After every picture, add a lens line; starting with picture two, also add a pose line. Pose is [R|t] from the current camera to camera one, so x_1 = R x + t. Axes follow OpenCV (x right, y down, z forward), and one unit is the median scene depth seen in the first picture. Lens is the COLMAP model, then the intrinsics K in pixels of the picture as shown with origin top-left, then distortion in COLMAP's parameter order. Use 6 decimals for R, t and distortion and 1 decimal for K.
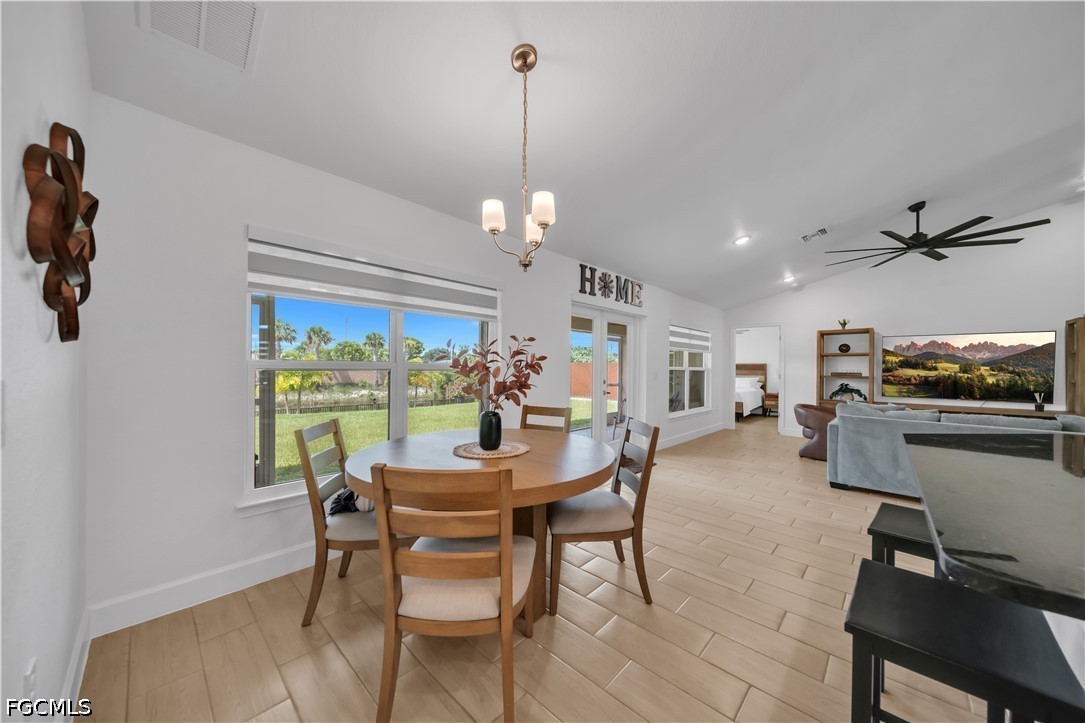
lens RADIAL K [[374.5, 0, 543.9], [0, 374.5, 366.2], [0, 0, 1]] dist [-0.002751, -0.000854]
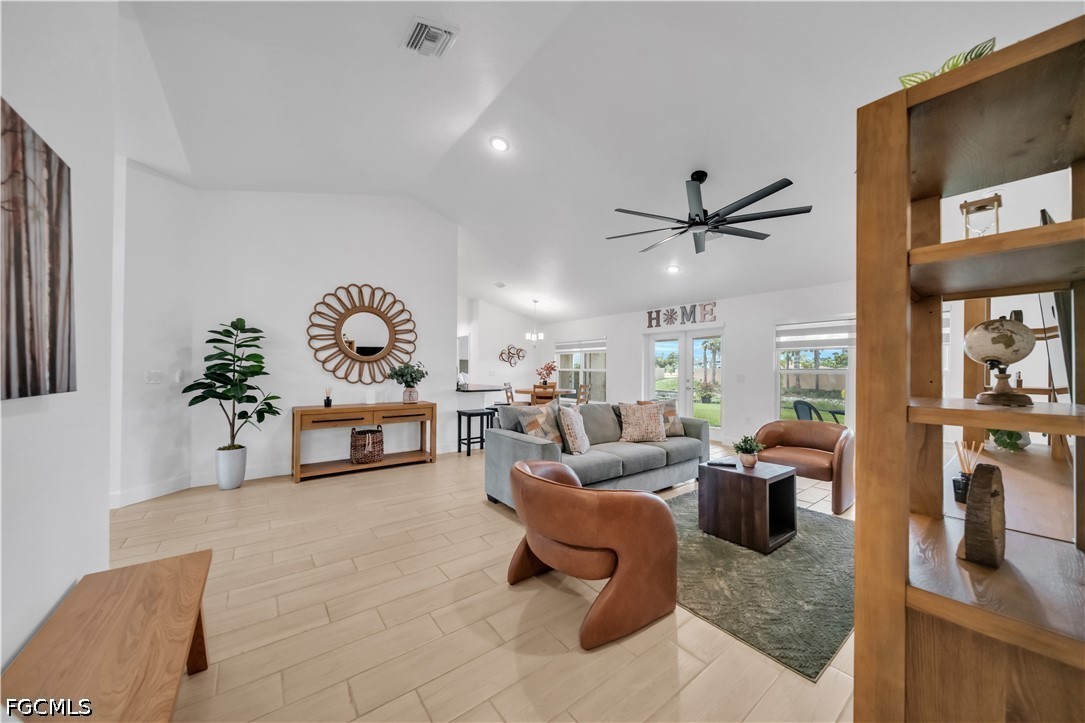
lens RADIAL K [[374.5, 0, 544.8], [0, 374.5, 370.7], [0, 0, 1]] dist [-0.002751, -0.000854]
pose [[-0.153674, -0.008023, -0.988089, 1.488348], [-0.004781, 0.999961, -0.007376, 0.016081], [0.988110, 0.003590, -0.153707, 0.614212]]
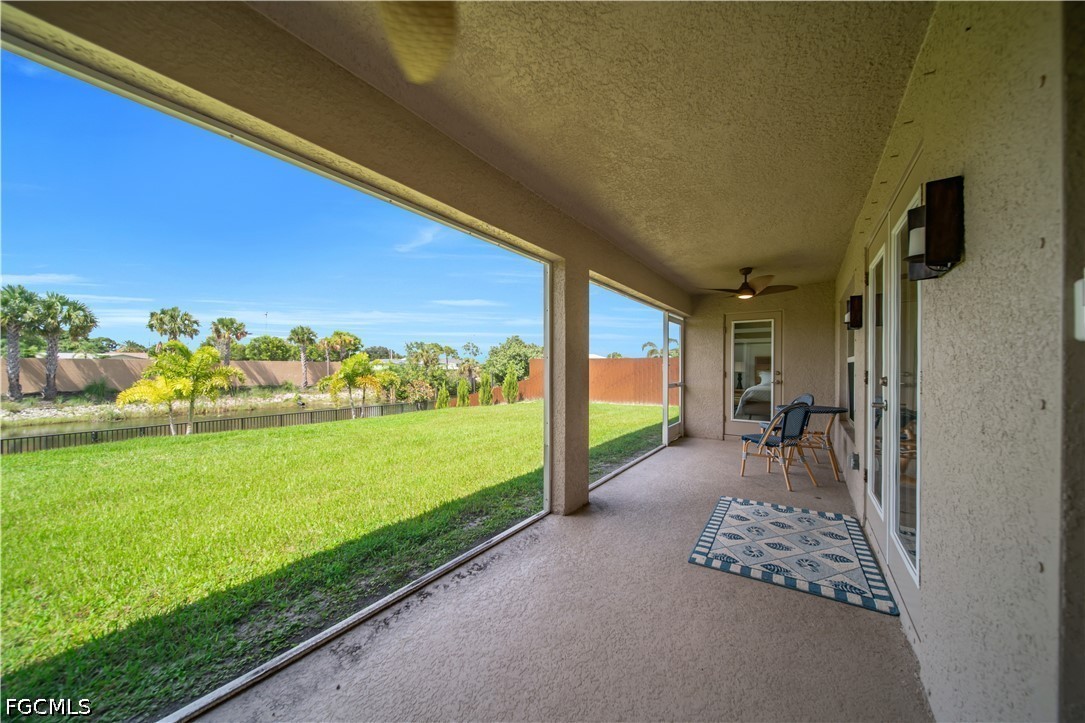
lens RADIAL K [[374.5, 0, 547.5], [0, 374.5, 367.4], [0, 0, 1]] dist [-0.002751, -0.000854]
pose [[0.987474, -0.005063, 0.157700, -0.250537], [0.004166, 0.999973, 0.006018, 0.016269], [-0.157726, -0.005286, 0.987469, 0.489058]]
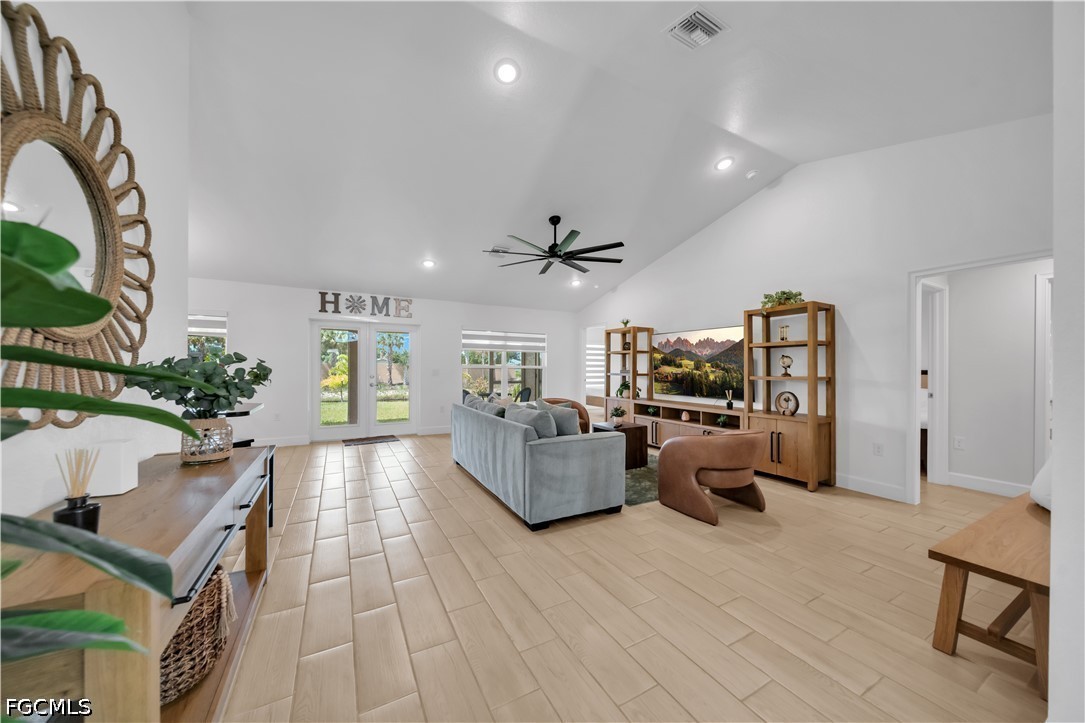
lens RADIAL K [[374.5, 0, 547.7], [0, 374.5, 369.9], [0, 0, 1]] dist [-0.002751, -0.000854]
pose [[0.955358, -0.001281, -0.295449, 1.030162], [0.003293, 0.999975, 0.006311, 0.010758], [0.295434, -0.007002, 0.955338, -0.067964]]
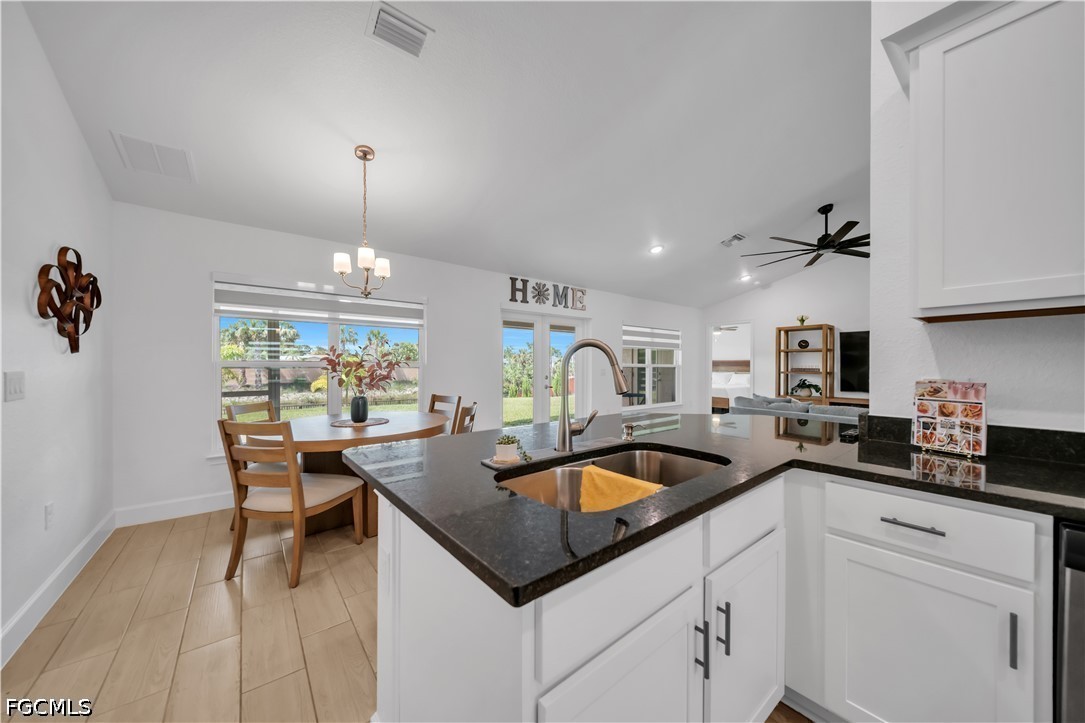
lens RADIAL K [[374.5, 0, 545.8], [0, 374.5, 367.3], [0, 0, 1]] dist [-0.002751, -0.000854]
pose [[0.990261, -0.005800, -0.139099, 0.287286], [0.006944, 0.999946, 0.007739, 0.001911], [0.139047, -0.008630, 0.990248, -0.118894]]
